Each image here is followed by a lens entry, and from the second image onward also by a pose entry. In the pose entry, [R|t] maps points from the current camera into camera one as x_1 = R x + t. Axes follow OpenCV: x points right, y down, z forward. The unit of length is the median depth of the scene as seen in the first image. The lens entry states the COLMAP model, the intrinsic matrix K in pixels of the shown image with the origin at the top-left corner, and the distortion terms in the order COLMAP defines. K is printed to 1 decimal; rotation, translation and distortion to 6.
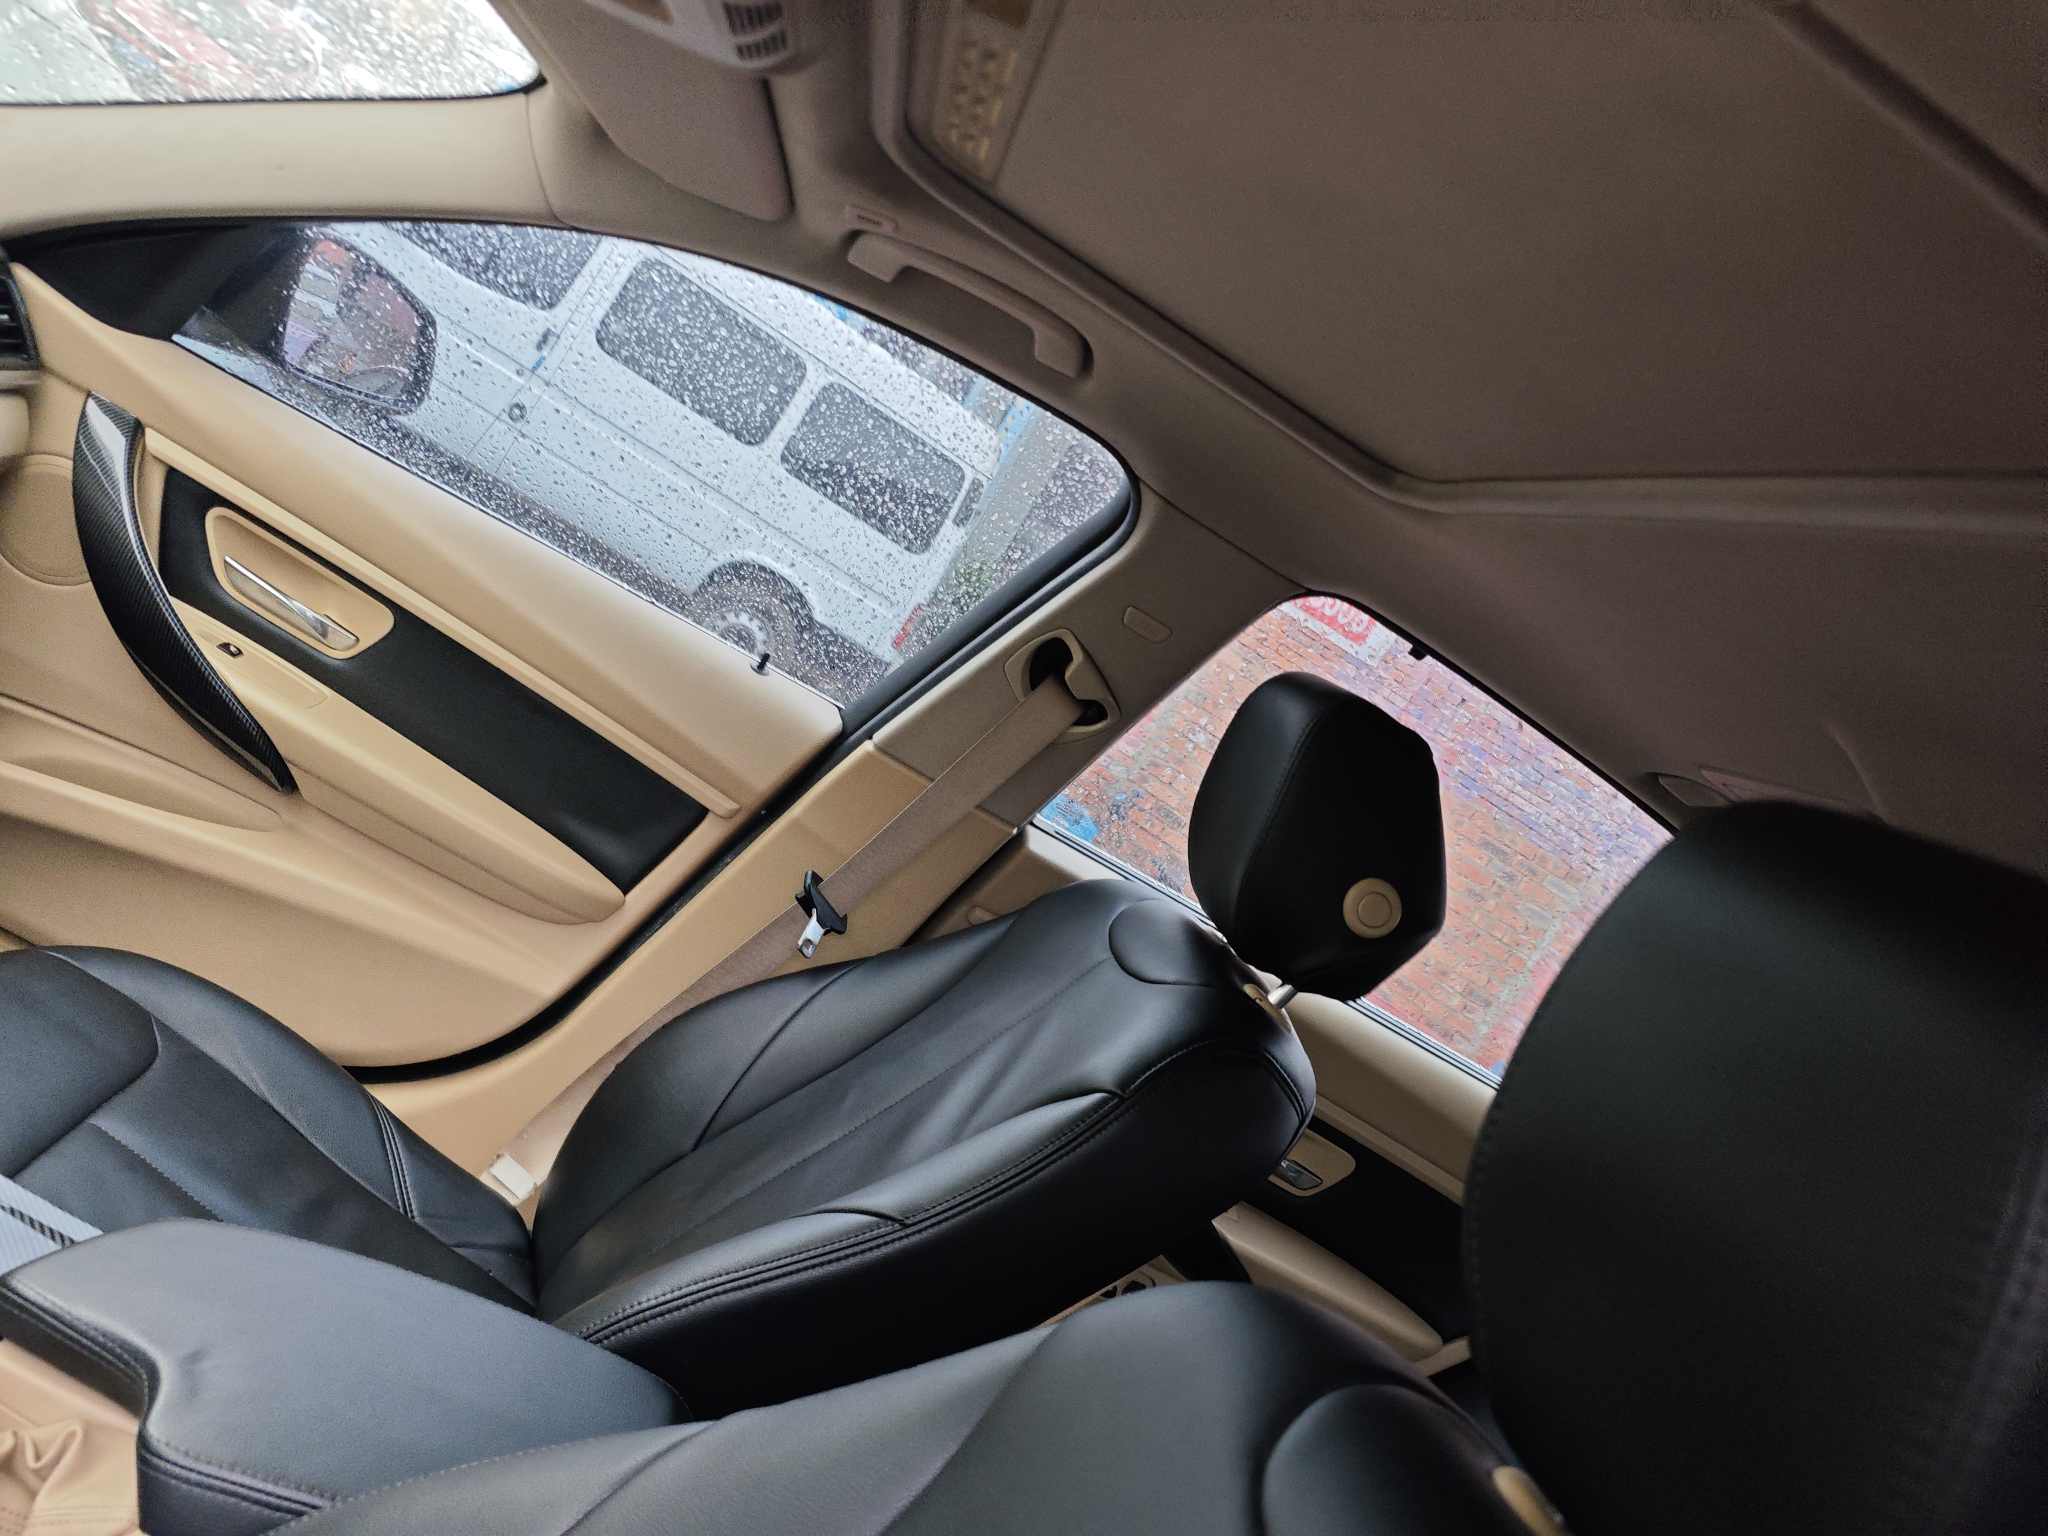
lens RADIAL K [[1451.3, 0, 1058.4], [0, 1451.3, 768.5], [0, 0, 1]] dist [0.054326, -0.076715]
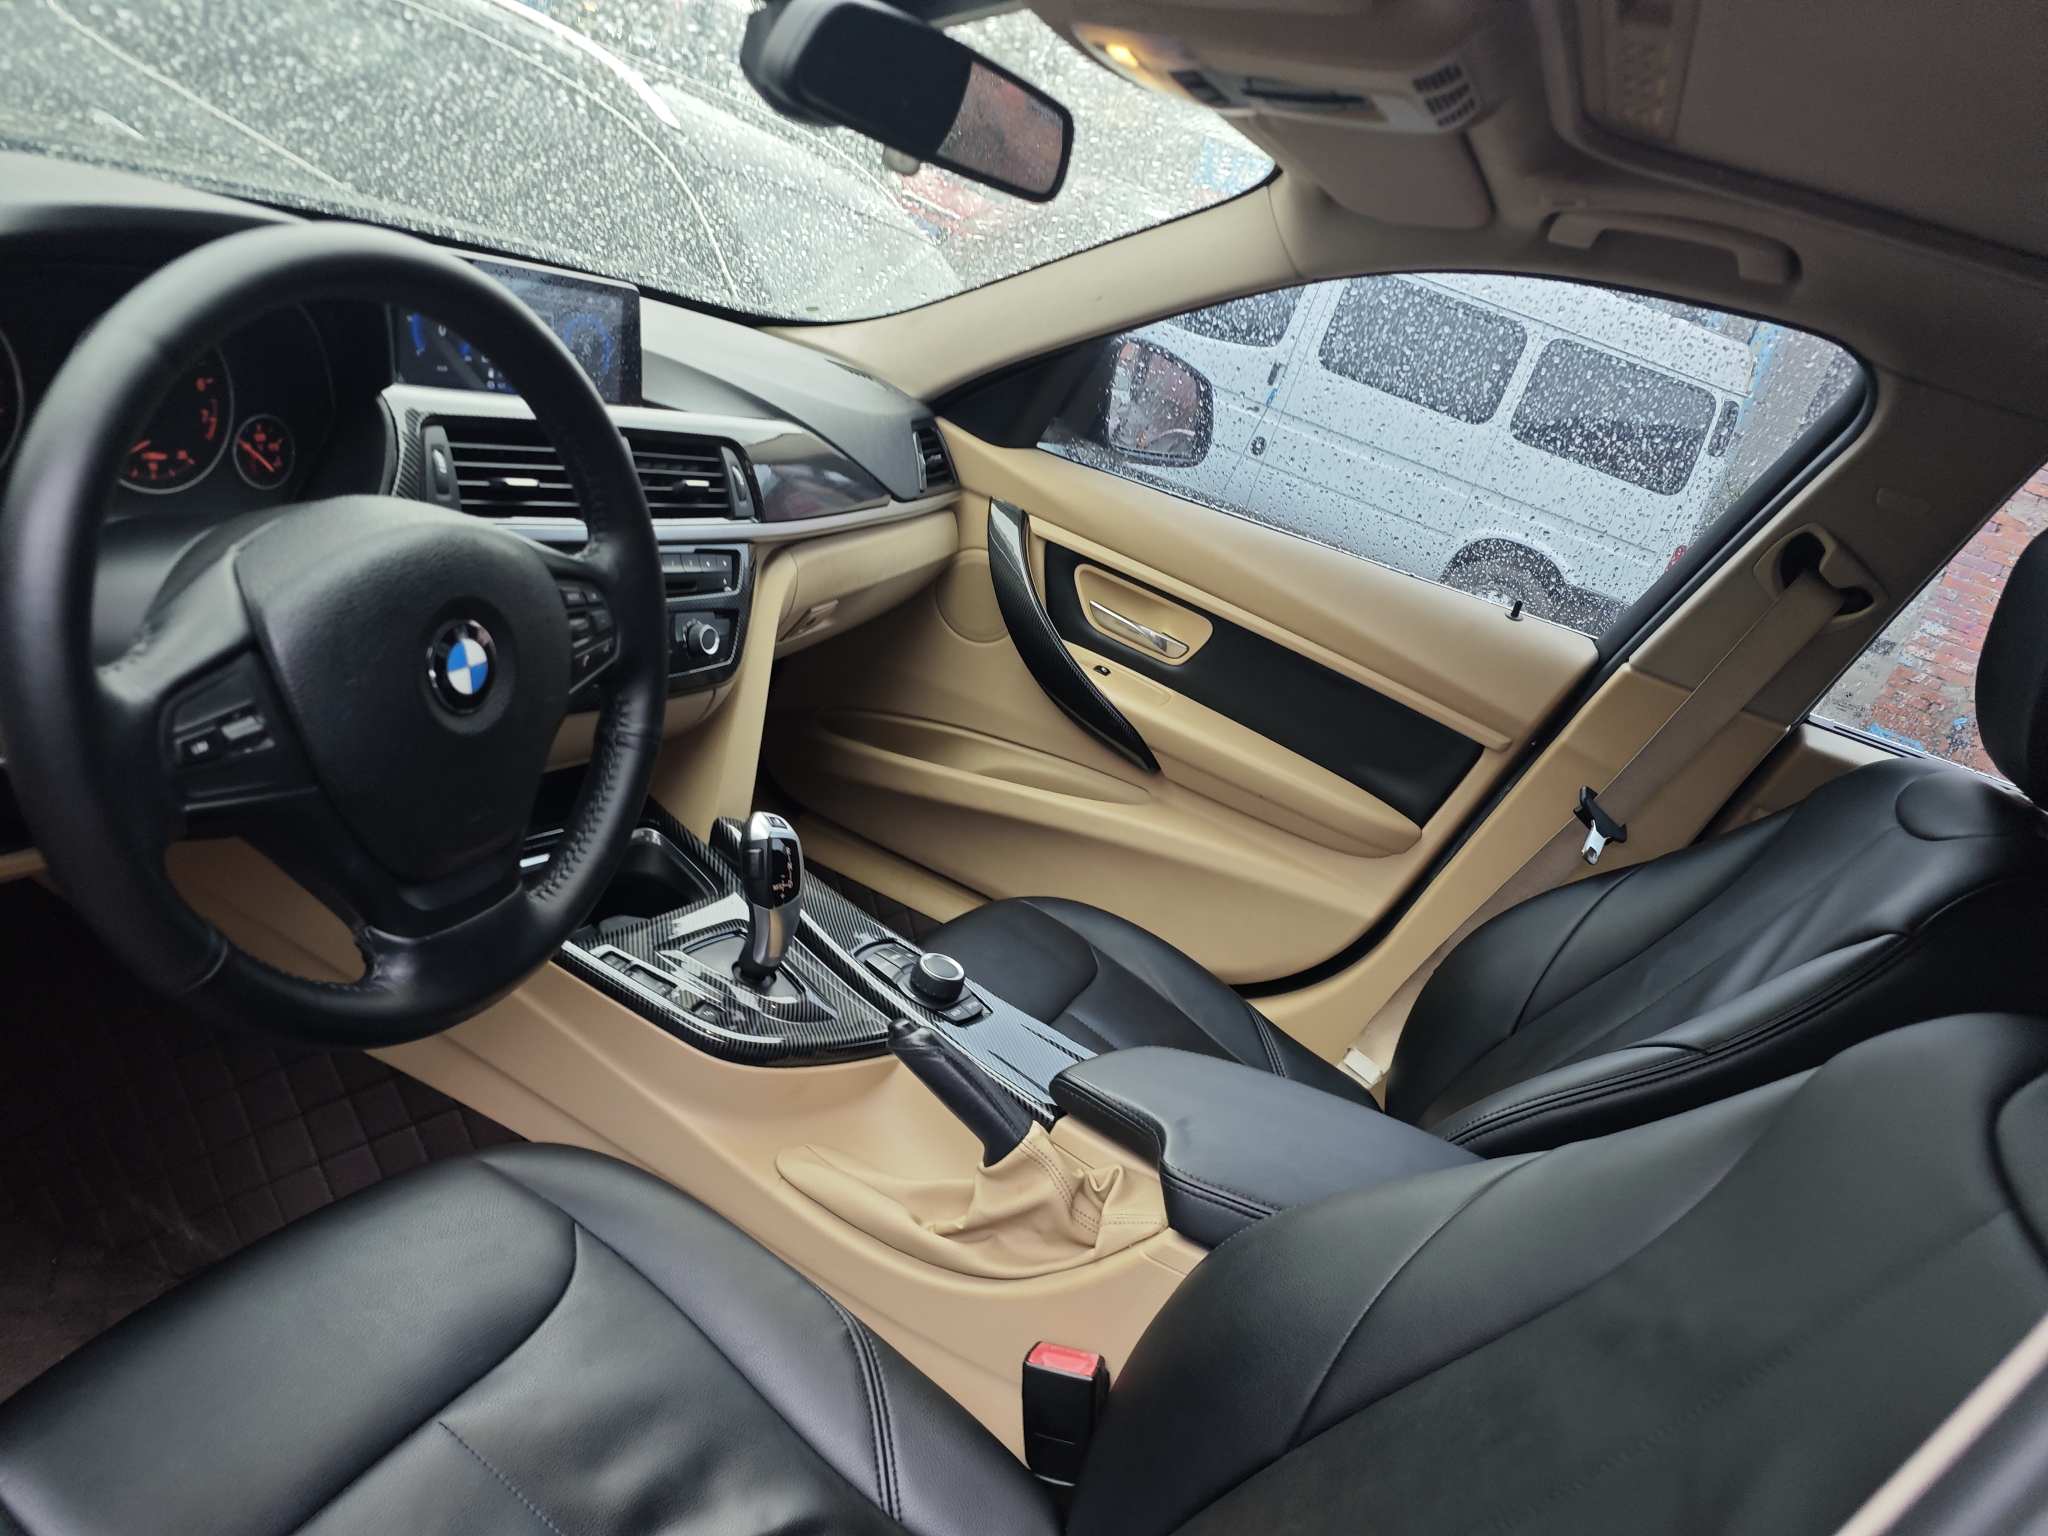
lens RADIAL K [[1451.3, 0, 1058.4], [0, 1451.3, 768.5], [0, 0, 1]] dist [0.054326, -0.076715]
pose [[0.863592, -0.118586, -0.490047, 0.029580], [0.120963, 0.992291, -0.026956, 0.038139], [0.489466, -0.035998, 0.871279, -0.163672]]
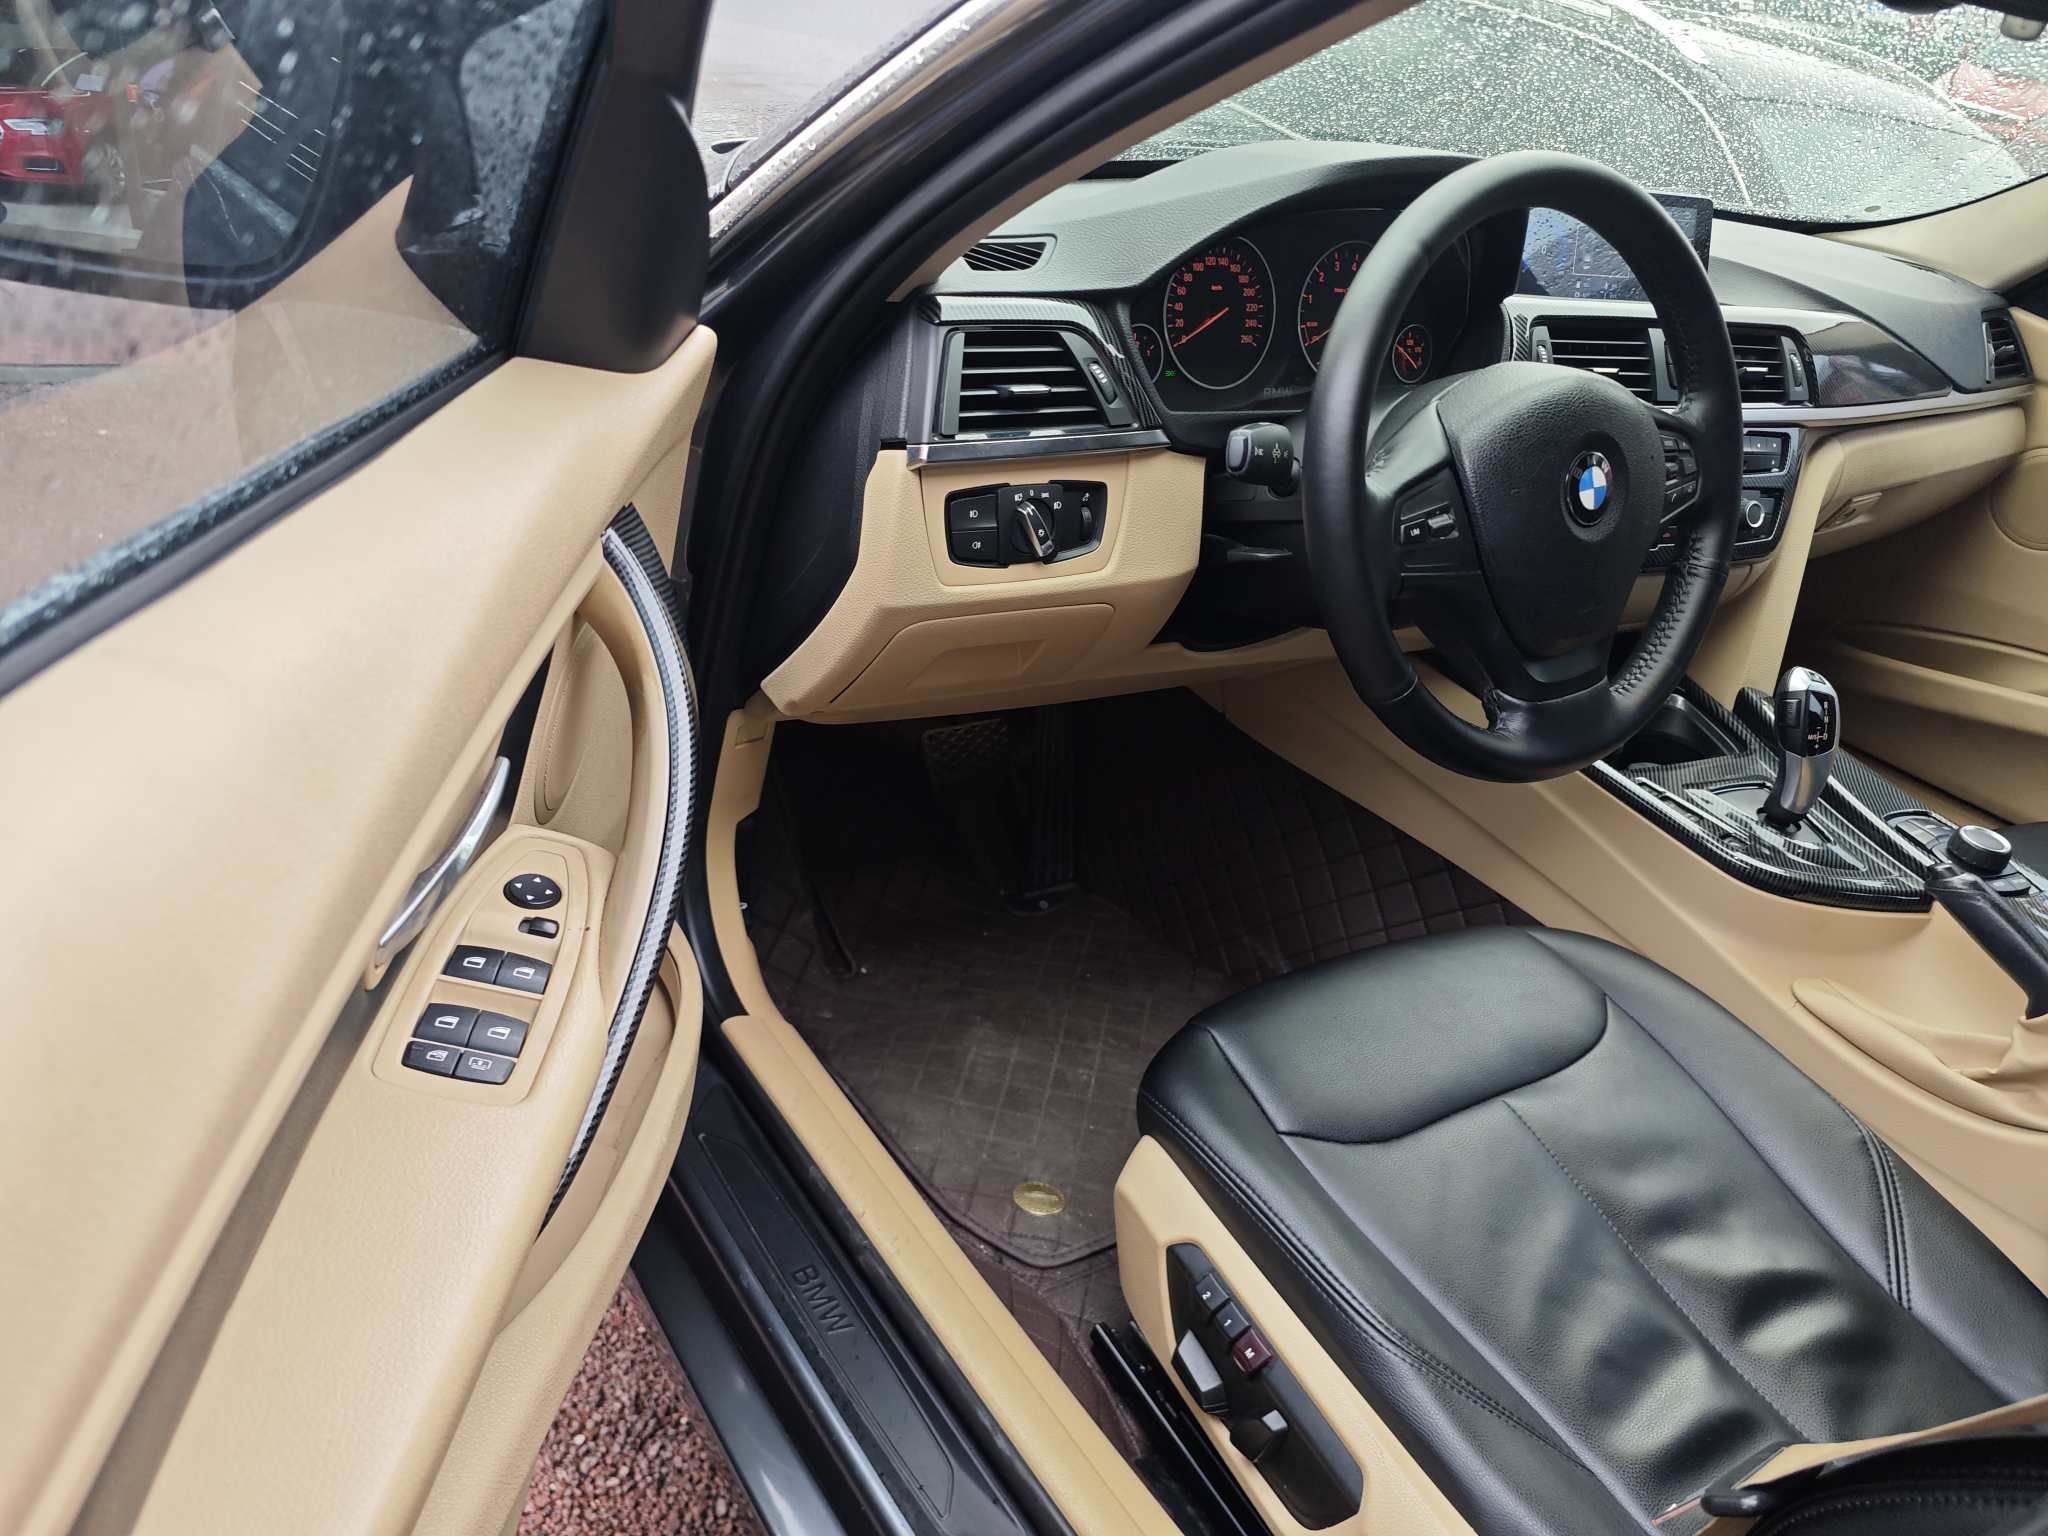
lens RADIAL K [[1499.5, 0, 1023.7], [0, 1499.5, 739.0], [0, 0, 1]] dist [0.003913, -0.003045]
pose [[0.421296, -0.070111, -0.904209, 0.105178], [0.001478, 0.997059, -0.076622, 0.144466], [0.906922, 0.030944, 0.420161, -0.357133]]
